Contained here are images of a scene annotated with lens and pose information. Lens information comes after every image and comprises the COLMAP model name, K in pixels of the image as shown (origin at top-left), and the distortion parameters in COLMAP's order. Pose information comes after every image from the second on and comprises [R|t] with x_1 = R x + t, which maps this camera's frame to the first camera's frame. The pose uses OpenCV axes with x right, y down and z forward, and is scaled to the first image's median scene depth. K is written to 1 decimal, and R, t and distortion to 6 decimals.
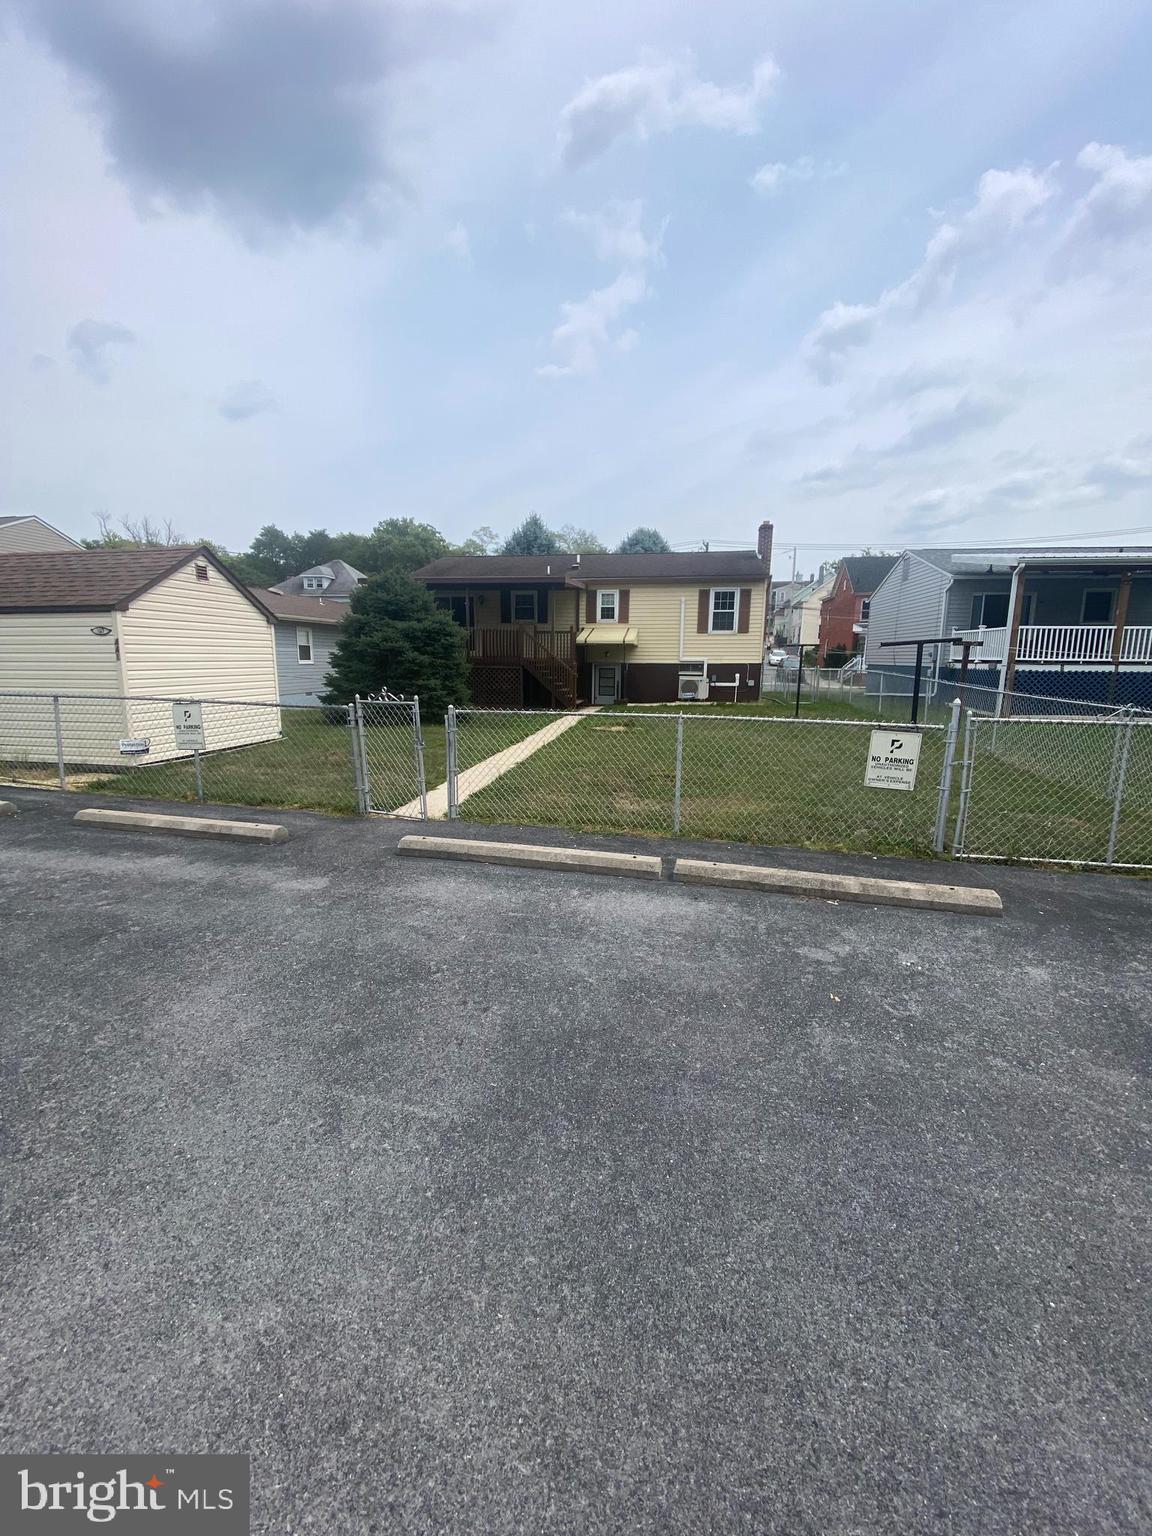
lens RADIAL K [[627.7, 0, 576.2], [0, 627.7, 771.4], [0, 0, 1]] dist [-0.007530, -0.001834]
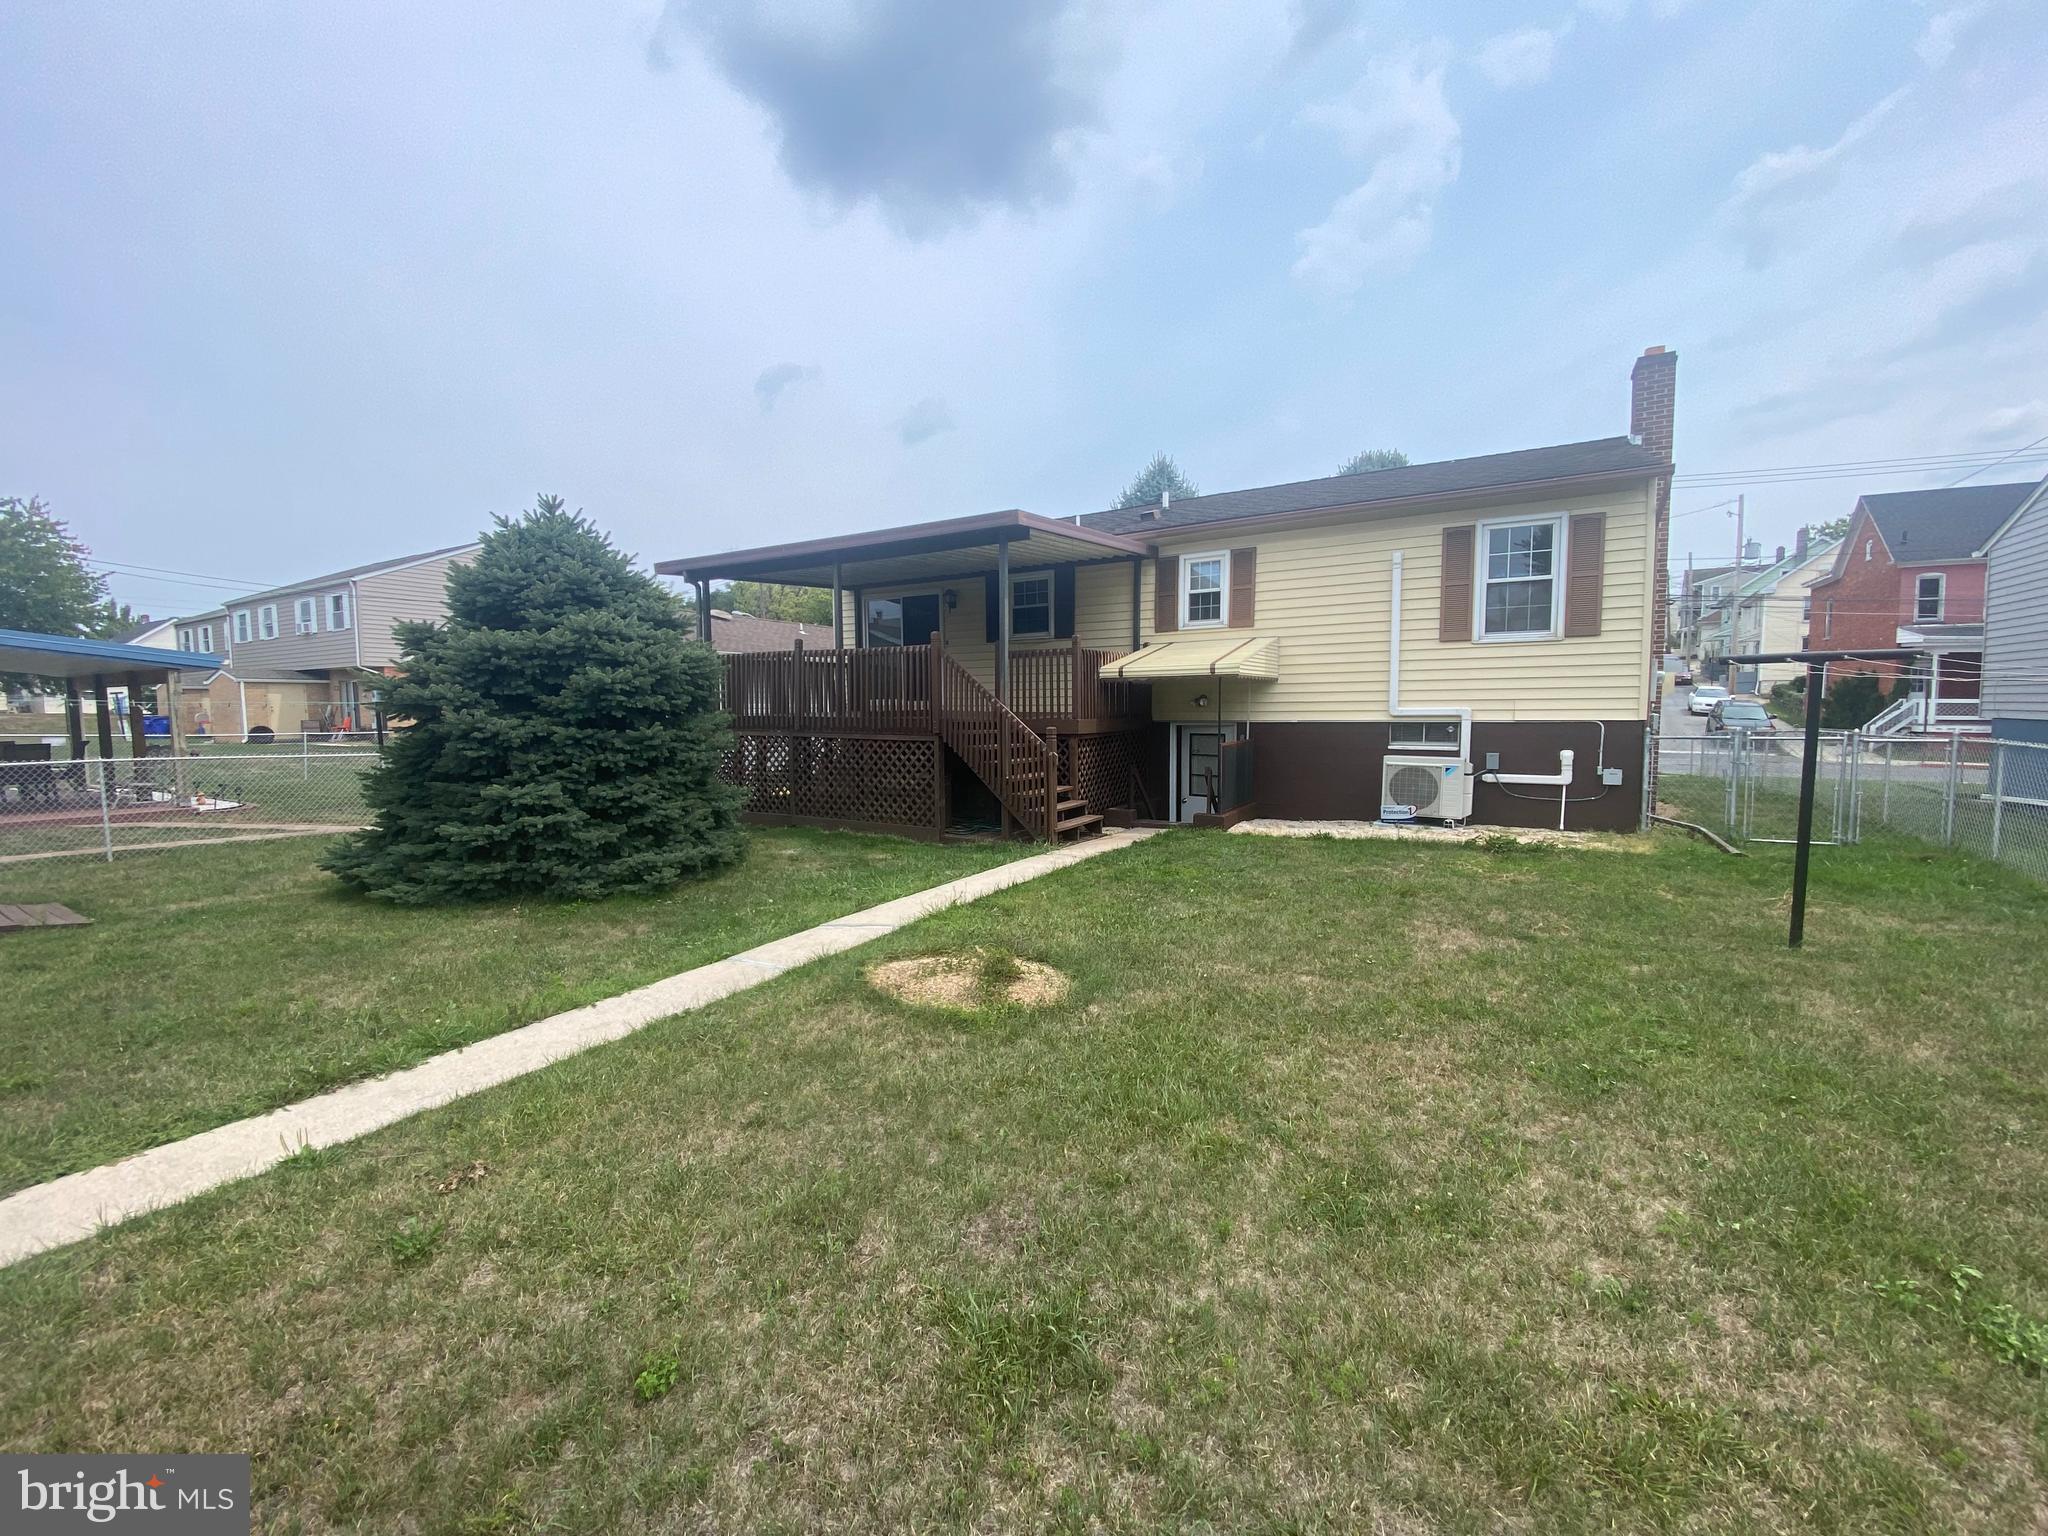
lens RADIAL K [[836.9, 0, 1013.5], [0, 836.9, 761.7], [0, 0, 1]] dist [-0.007530, -0.001834]
pose [[0.924806, 0.003852, -0.380419, 0.147134], [-0.048433, 0.993005, -0.107685, -0.082550], [0.377343, 0.118013, 0.918523, 0.451050]]
